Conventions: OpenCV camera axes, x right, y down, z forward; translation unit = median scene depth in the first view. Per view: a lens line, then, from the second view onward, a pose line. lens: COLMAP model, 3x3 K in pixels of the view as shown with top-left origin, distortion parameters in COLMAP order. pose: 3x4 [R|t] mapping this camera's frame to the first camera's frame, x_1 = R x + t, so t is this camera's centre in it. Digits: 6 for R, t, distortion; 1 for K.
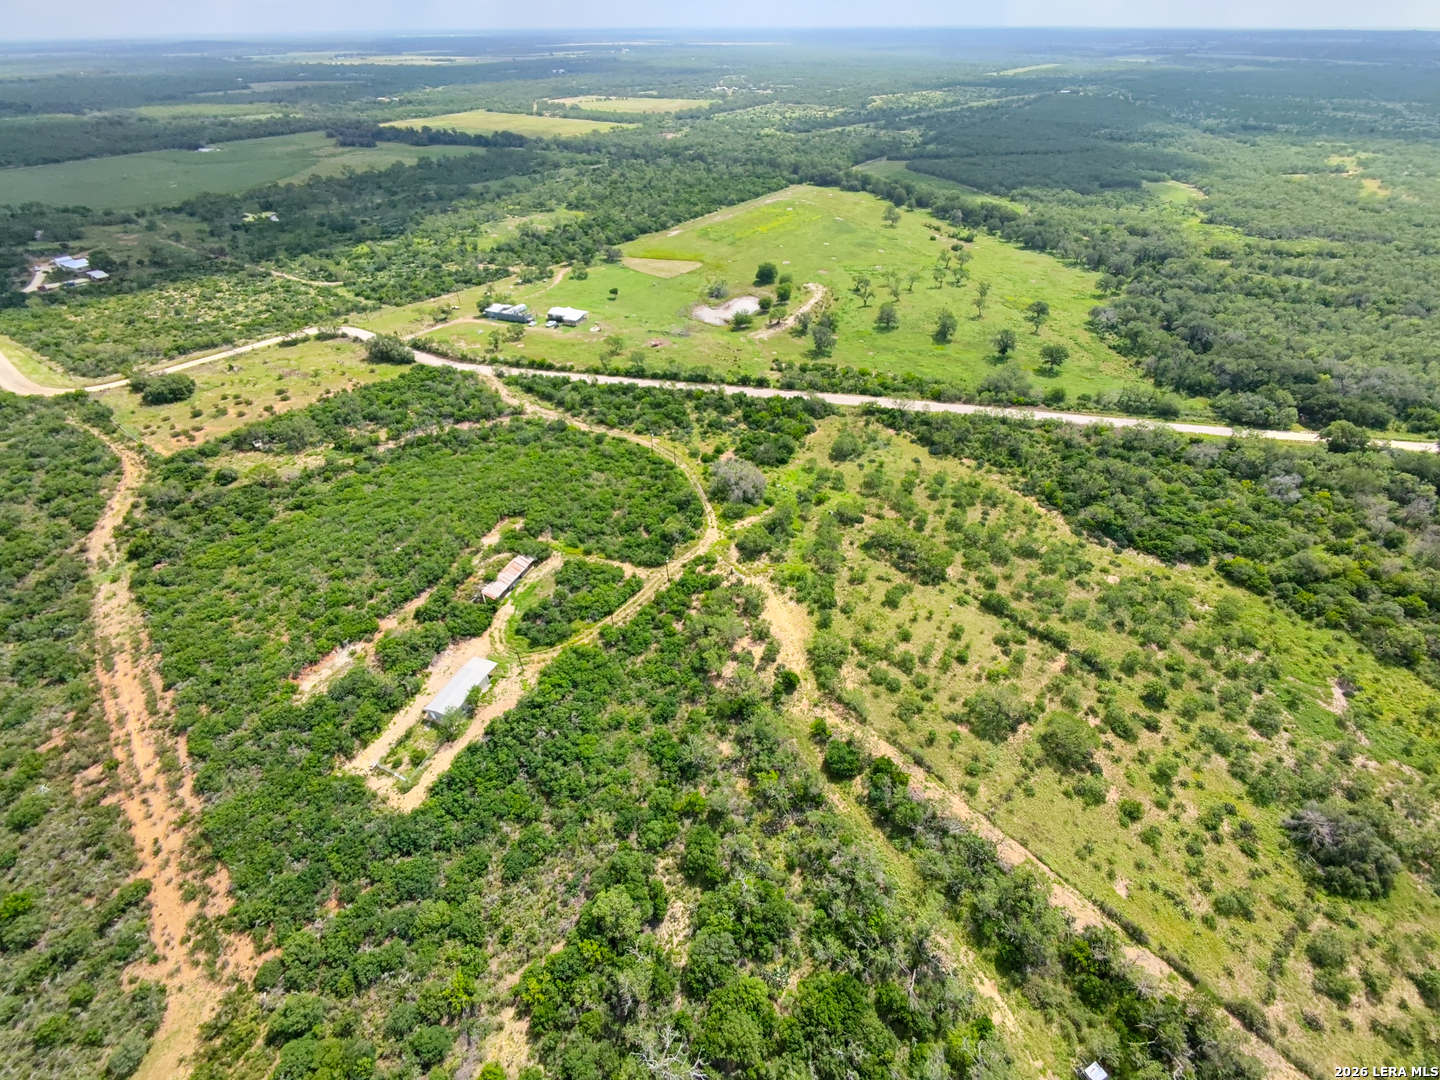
lens RADIAL K [[665.5, 0, 734.2], [0, 665.5, 537.3], [0, 0, 1]] dist [-0.001080, -0.003089]
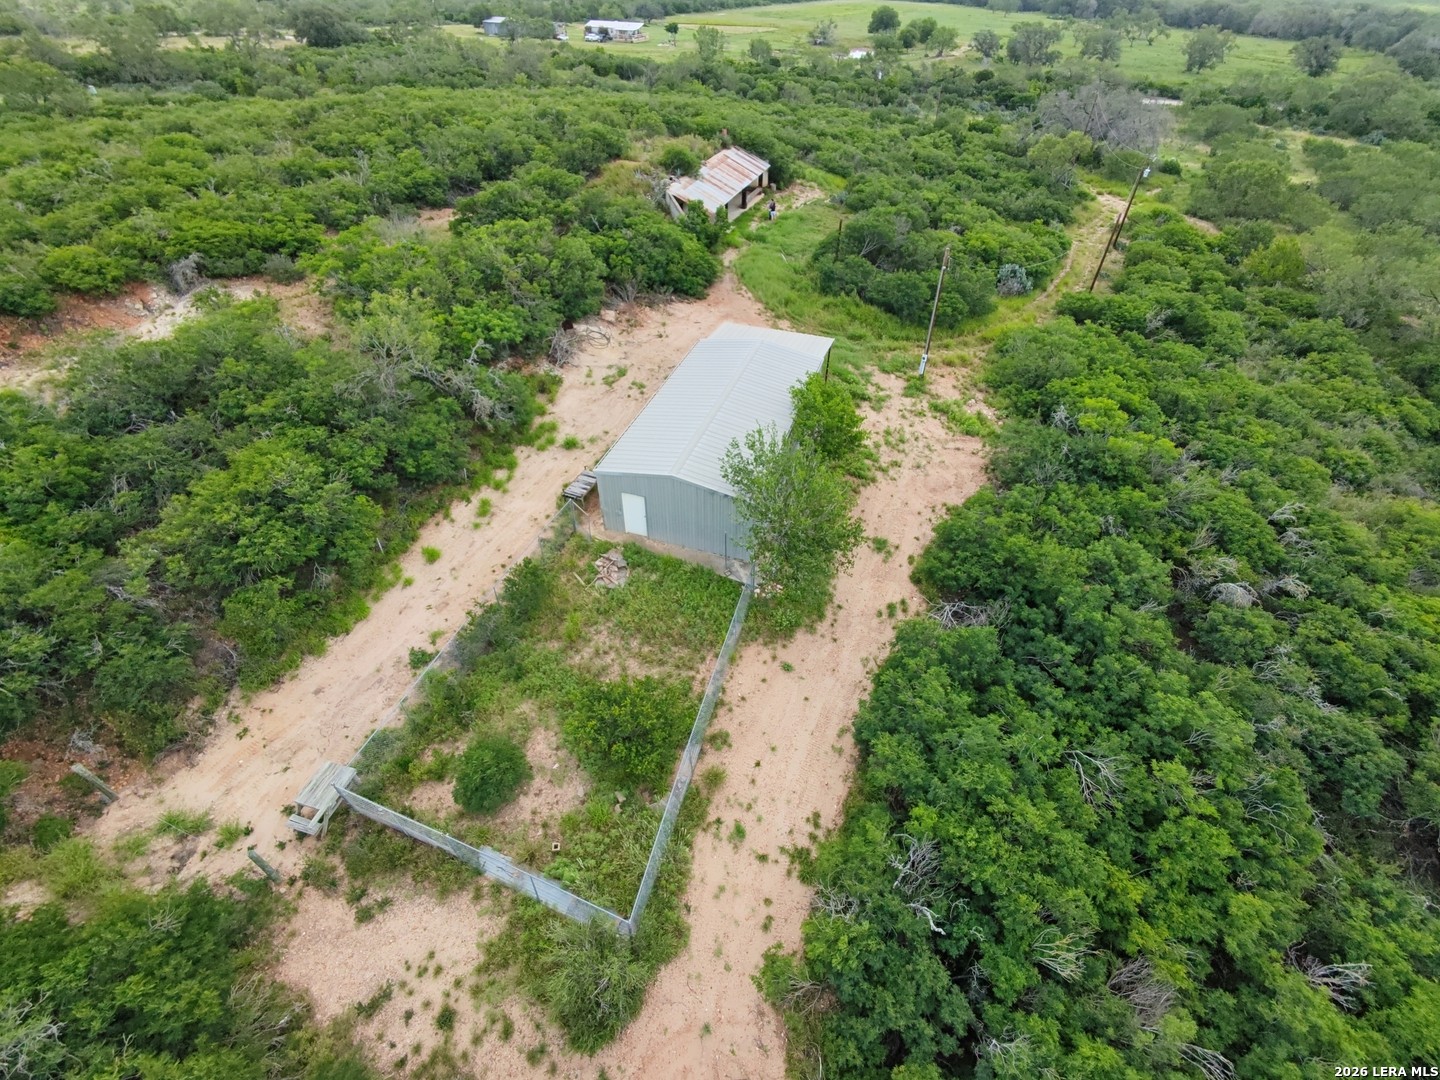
lens RADIAL K [[665.5, 0, 720.8], [0, 665.5, 544.1], [0, 0, 1]] dist [-0.001080, -0.003089]
pose [[0.999148, -0.022001, 0.034905, -0.458519], [0.020252, 0.998560, 0.049668, 0.282078], [-0.035948, -0.048919, 0.998156, 0.852799]]
